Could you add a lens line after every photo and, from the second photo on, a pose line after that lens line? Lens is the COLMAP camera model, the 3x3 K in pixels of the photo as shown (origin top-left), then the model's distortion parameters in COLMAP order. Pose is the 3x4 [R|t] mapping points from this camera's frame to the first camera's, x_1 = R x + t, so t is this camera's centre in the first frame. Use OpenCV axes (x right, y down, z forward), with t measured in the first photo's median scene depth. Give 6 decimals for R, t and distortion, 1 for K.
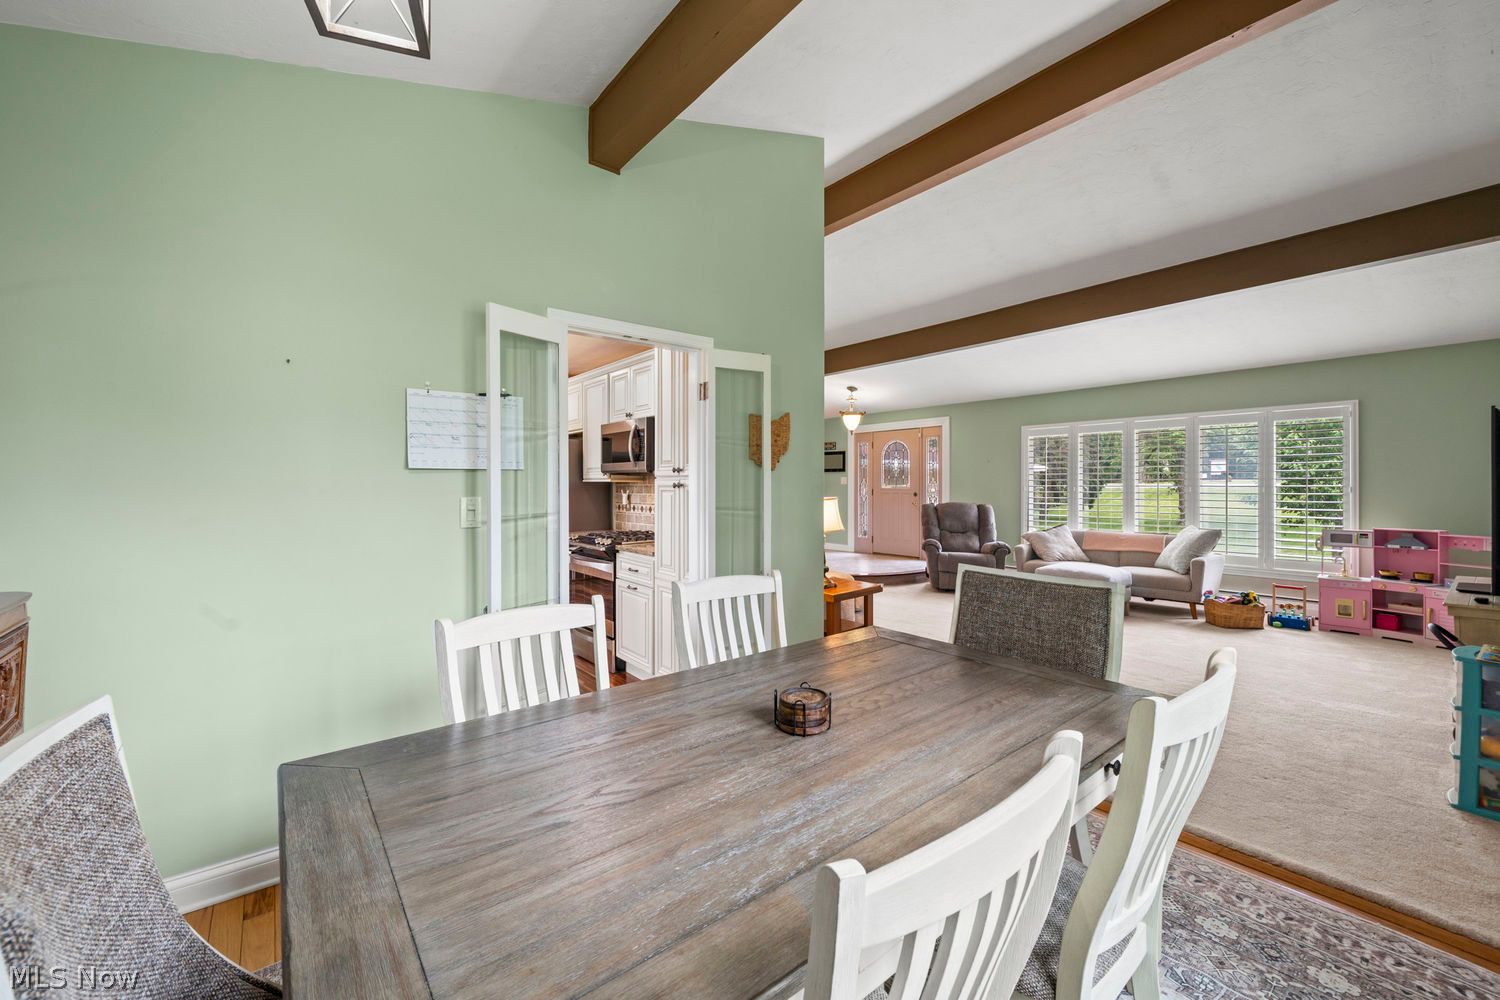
lens RADIAL K [[602.5, 0, 747.0], [0, 602.5, 484.6], [0, 0, 1]] dist [-0.000388, -0.000029]
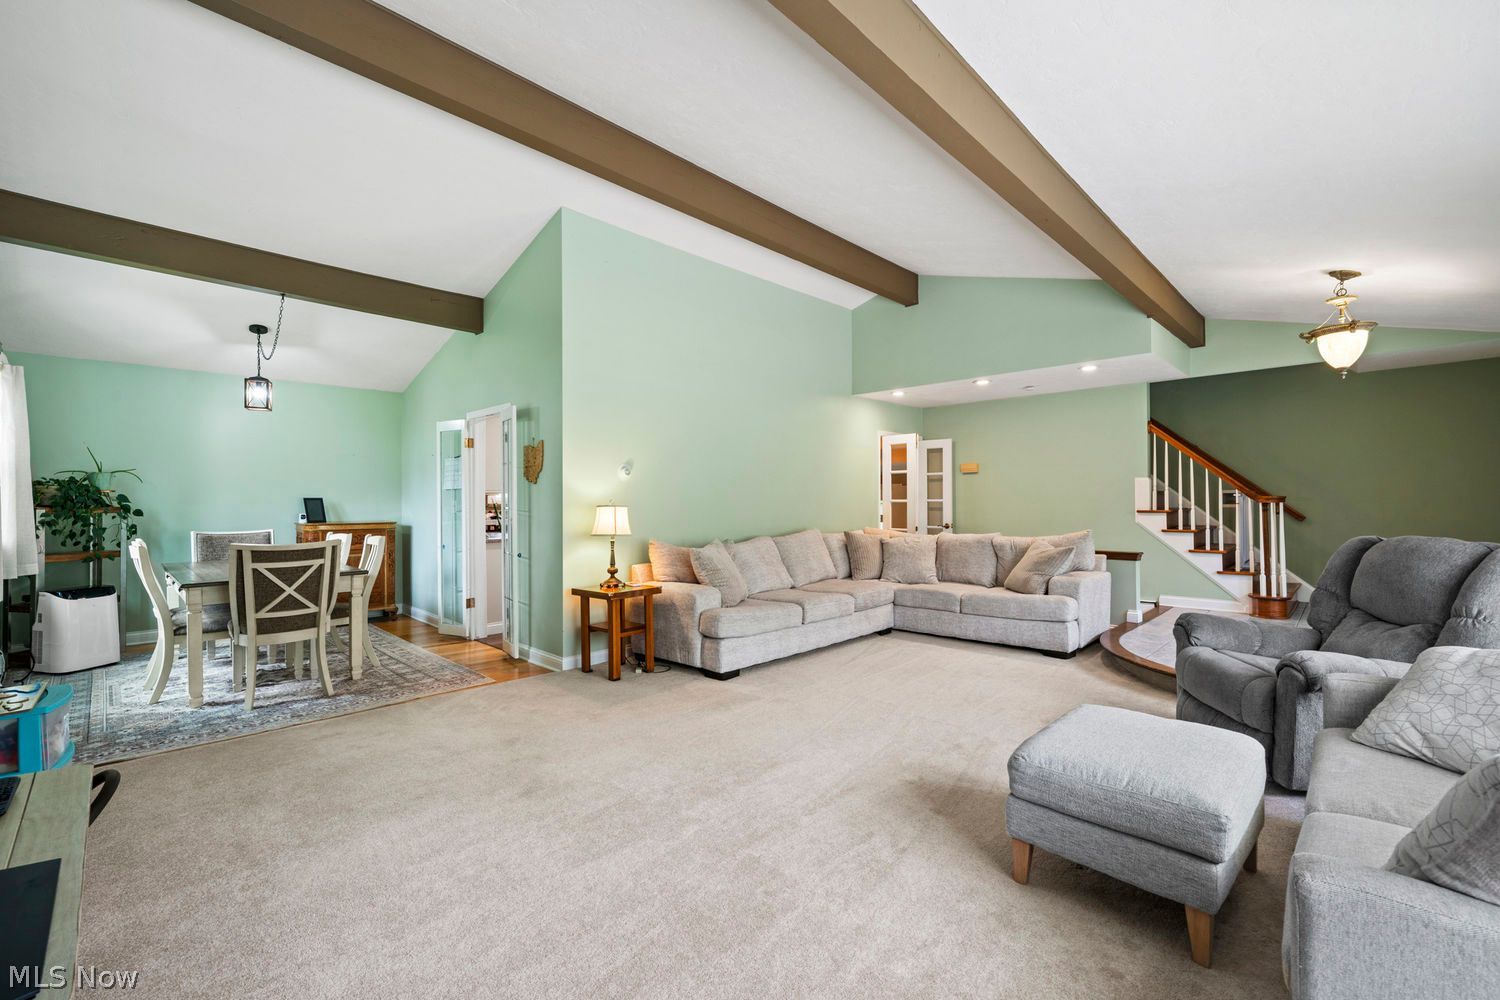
lens RADIAL K [[641.9, 0, 750.0], [0, 641.9, 500.0], [0, 0, 1]] dist [-0.001070, -0.000179]
pose [[0.104220, 0.000988, -0.994554, 0.905638], [0.003755, 0.999992, 0.001387, 0.008170], [0.994547, -0.003879, 0.104215, 0.776083]]
